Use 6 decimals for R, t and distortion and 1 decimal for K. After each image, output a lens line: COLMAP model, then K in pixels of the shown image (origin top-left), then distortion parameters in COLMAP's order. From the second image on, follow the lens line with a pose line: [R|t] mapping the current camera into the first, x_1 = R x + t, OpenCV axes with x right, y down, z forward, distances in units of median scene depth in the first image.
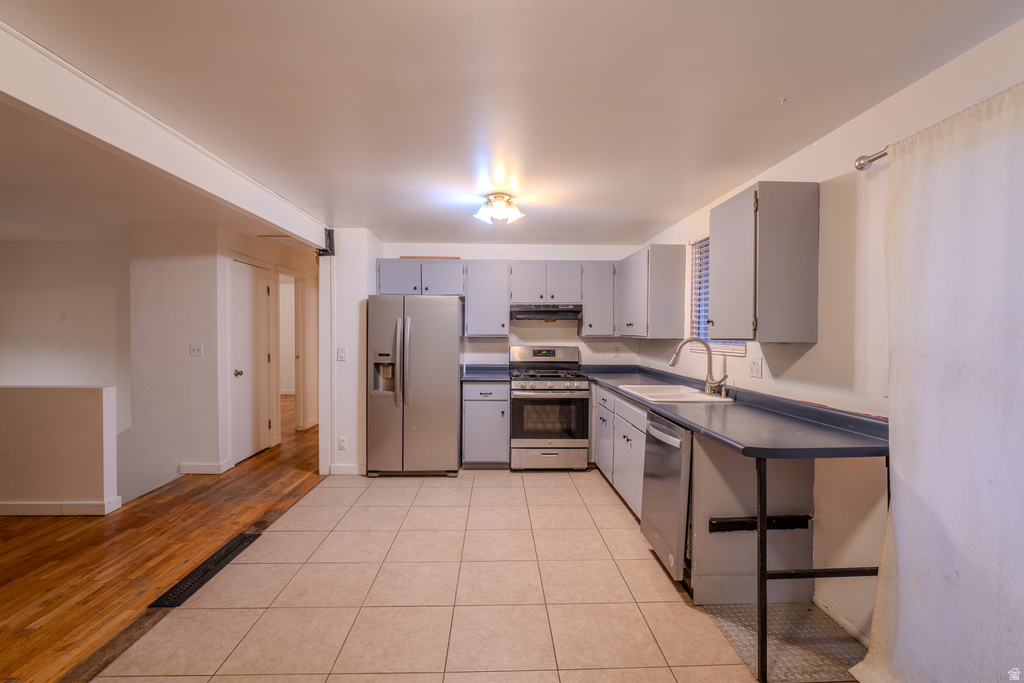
lens RADIAL K [[474.6, 0, 512.0], [0, 474.6, 341.5], [0, 0, 1]] dist [-0.012215, -0.000047]
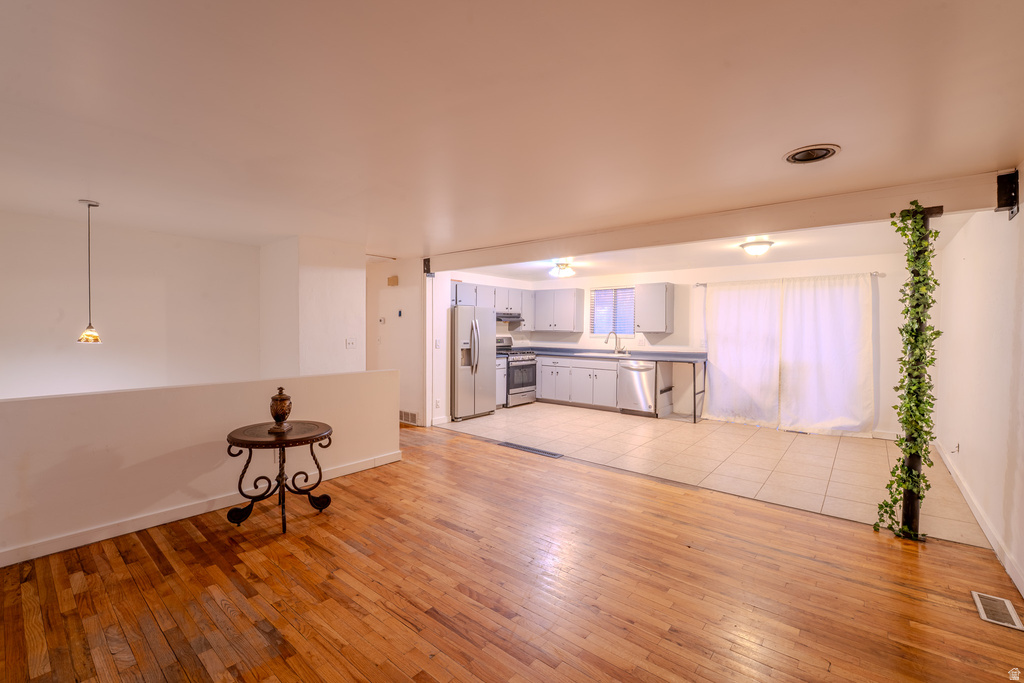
lens RADIAL K [[437.4, 0, 512.0], [0, 437.4, 341.5], [0, 0, 1]] dist [-0.020289, 0.000224]
pose [[0.665697, -0.022529, 0.745882, -1.249470], [0.011100, 0.999733, 0.020289, -0.006001], [-0.746139, -0.005227, 0.665769, -0.092313]]
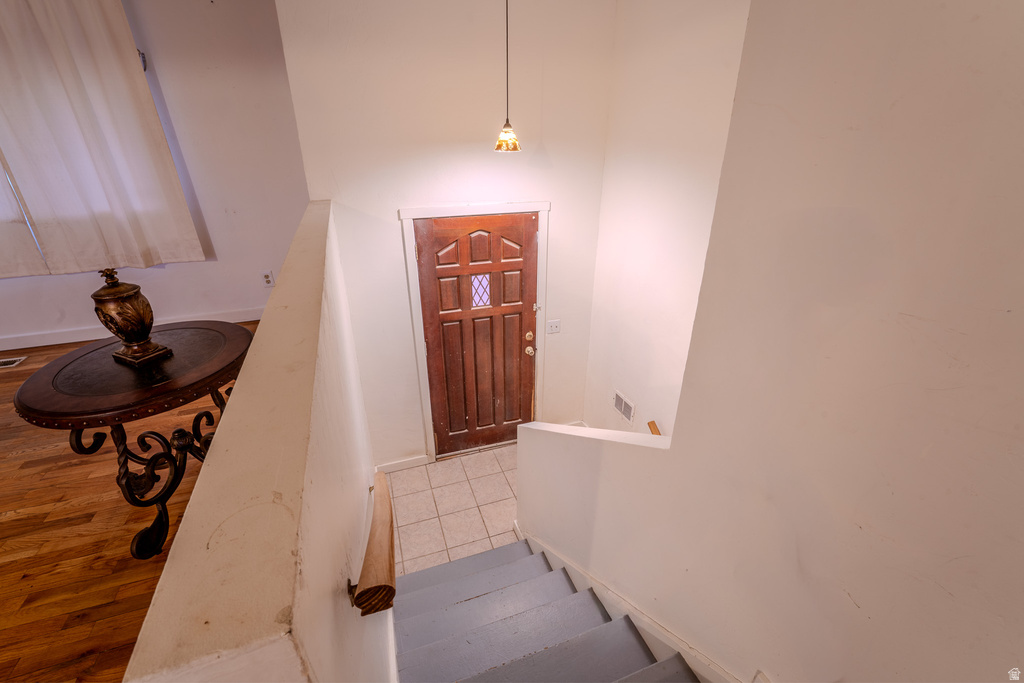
lens RADIAL K [[448.2, 0, 512.0], [0, 448.2, 341.5], [0, 0, 1]] dist [-0.021443, 0.000297]
pose [[0.294561, 0.400712, -0.867562, -0.607999], [-0.017900, 0.909995, 0.414233, -0.010852], [0.955465, -0.106488, 0.275222, 0.822474]]
